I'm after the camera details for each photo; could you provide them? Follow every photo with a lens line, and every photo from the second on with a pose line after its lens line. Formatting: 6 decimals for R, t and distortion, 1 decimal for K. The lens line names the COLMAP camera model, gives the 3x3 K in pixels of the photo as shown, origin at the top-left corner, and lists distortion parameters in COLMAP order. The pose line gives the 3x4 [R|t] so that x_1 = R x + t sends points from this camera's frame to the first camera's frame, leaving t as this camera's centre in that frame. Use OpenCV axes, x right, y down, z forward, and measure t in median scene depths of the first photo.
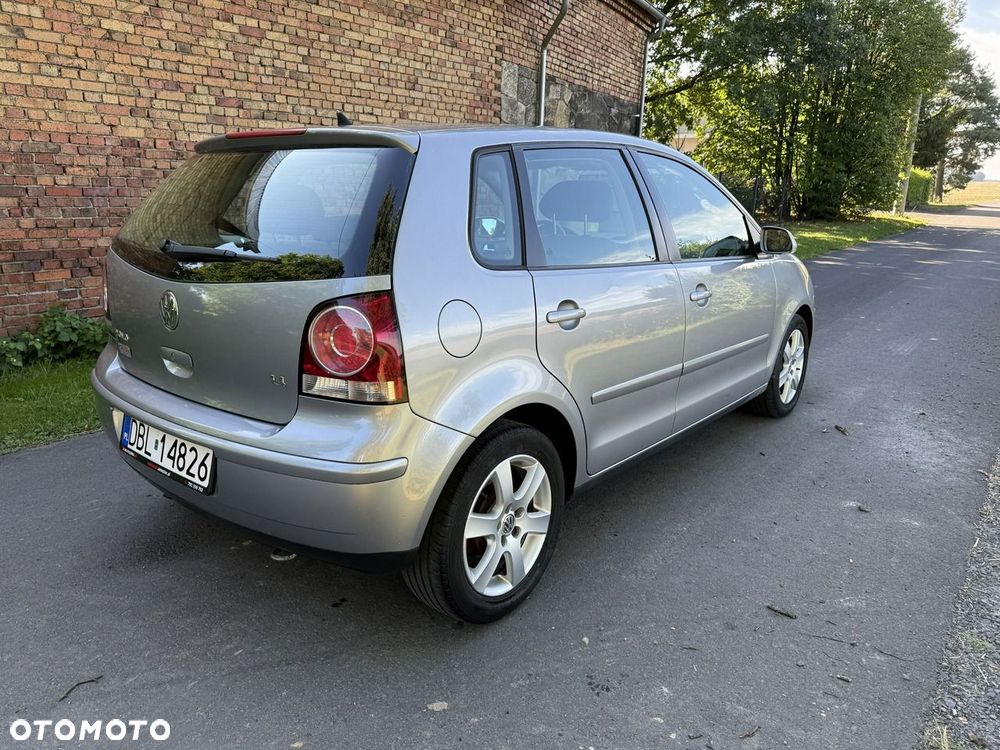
lens RADIAL K [[713.7, 0, 499.1], [0, 713.7, 374.7], [0, 0, 1]] dist [-0.031859, 0.008053]
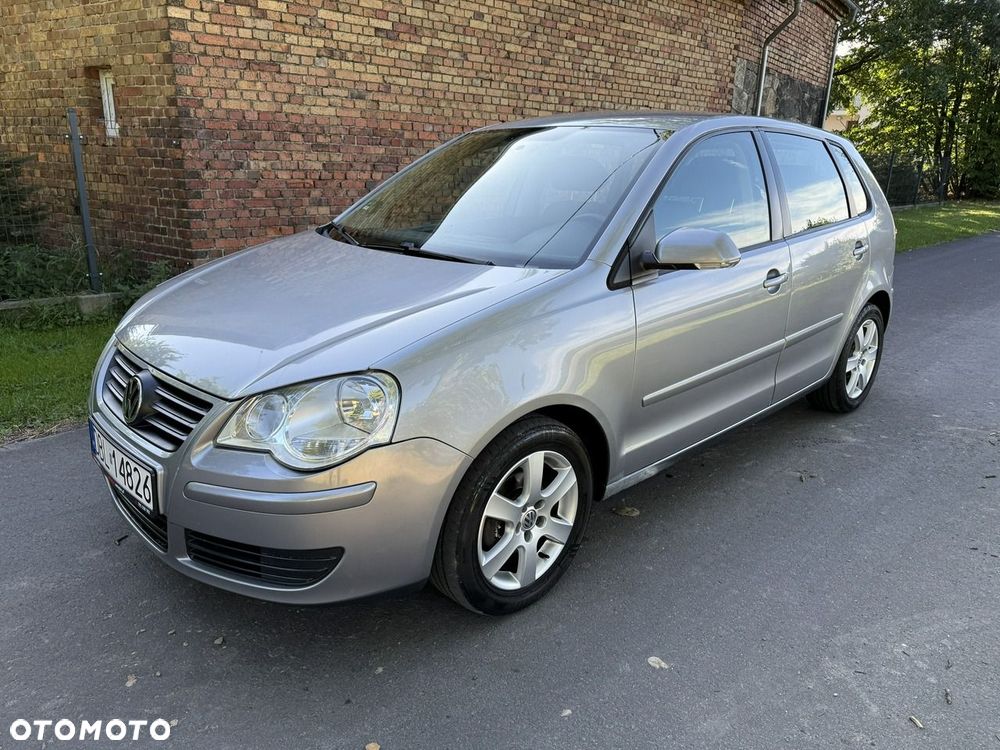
lens RADIAL K [[713.7, 0, 499.8], [0, 713.7, 371.8], [0, 0, 1]] dist [-0.031859, 0.008053]
pose [[0.990965, 0.042246, -0.127290, -0.080763], [-0.038518, 0.998758, 0.031610, 0.021419], [0.128467, -0.026422, 0.991362, -0.084976]]
